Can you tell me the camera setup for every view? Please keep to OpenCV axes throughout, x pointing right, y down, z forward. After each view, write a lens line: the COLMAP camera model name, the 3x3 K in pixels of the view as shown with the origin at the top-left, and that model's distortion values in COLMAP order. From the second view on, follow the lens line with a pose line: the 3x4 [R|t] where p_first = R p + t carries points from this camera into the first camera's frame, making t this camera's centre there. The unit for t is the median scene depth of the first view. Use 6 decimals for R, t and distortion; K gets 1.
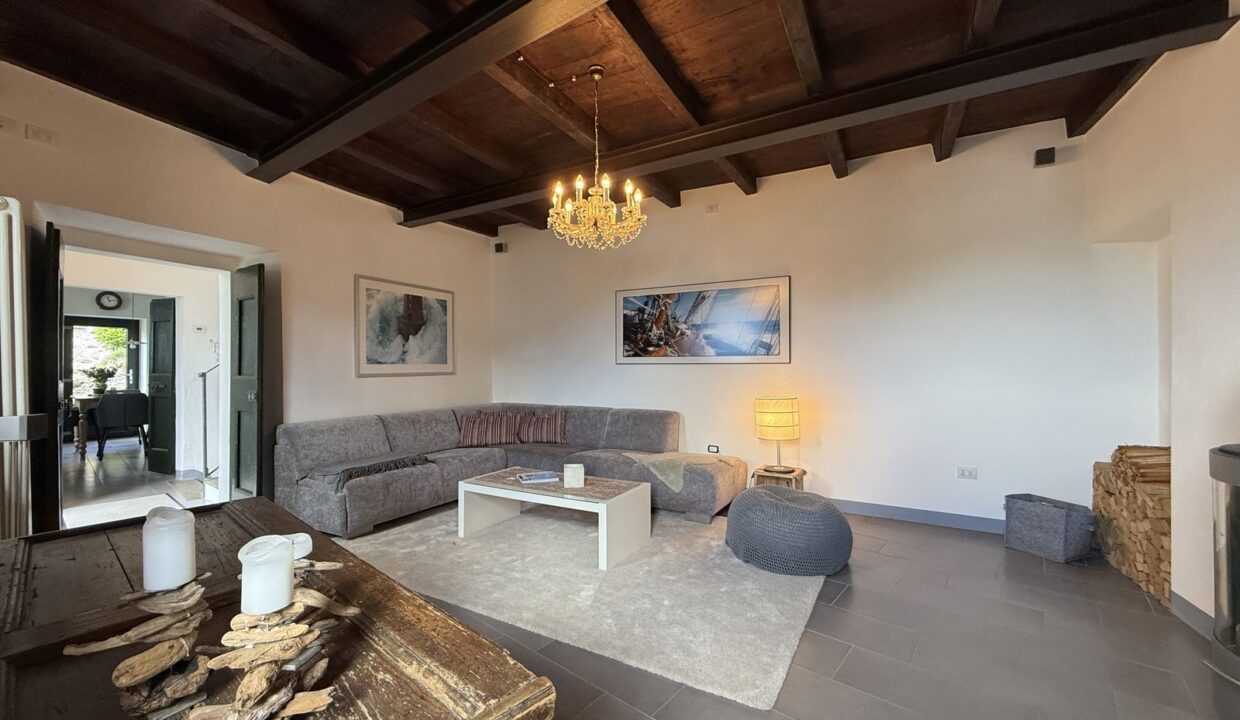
lens RADIAL K [[493.4, 0, 617.8], [0, 493.4, 359.7], [0, 0, 1]] dist [-0.001040, 0.000120]
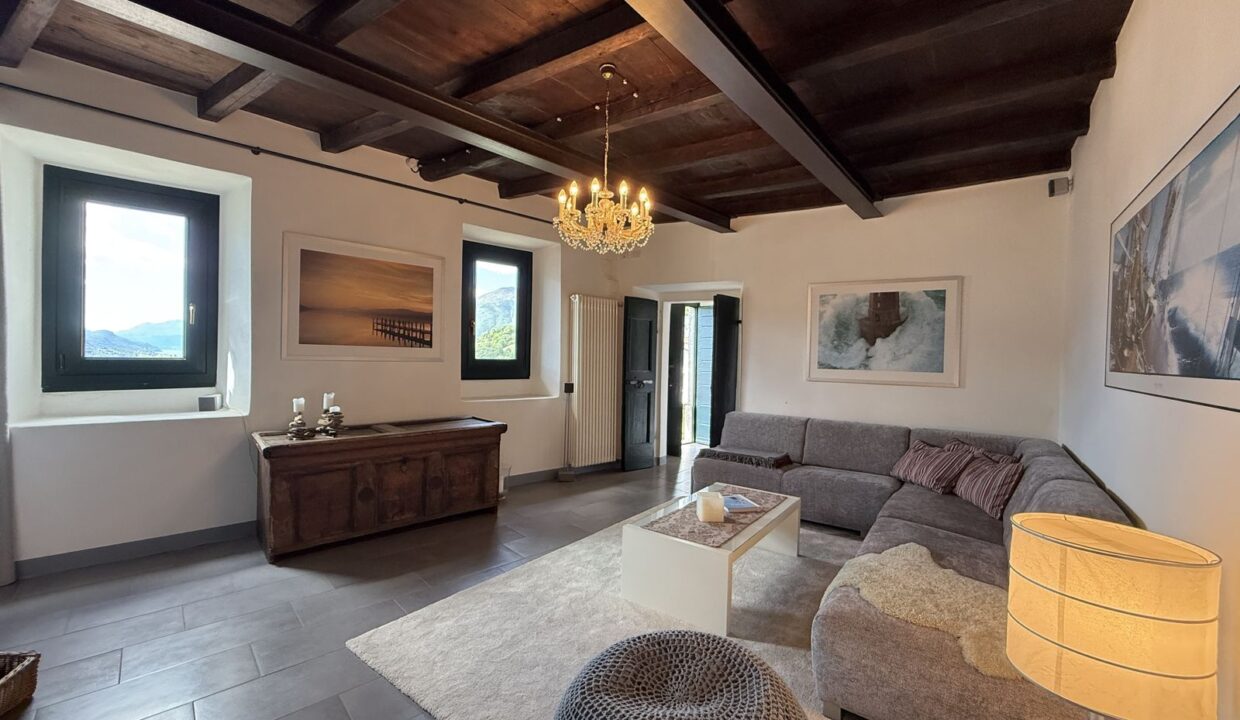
lens RADIAL K [[493.4, 0, 617.8], [0, 493.4, 359.7], [0, 0, 1]] dist [-0.001040, 0.000120]
pose [[-0.101863, 0.010681, -0.994741, 0.527446], [-0.012040, 0.999856, 0.011969, -0.016203], [0.994726, 0.013196, -0.101719, 0.641953]]
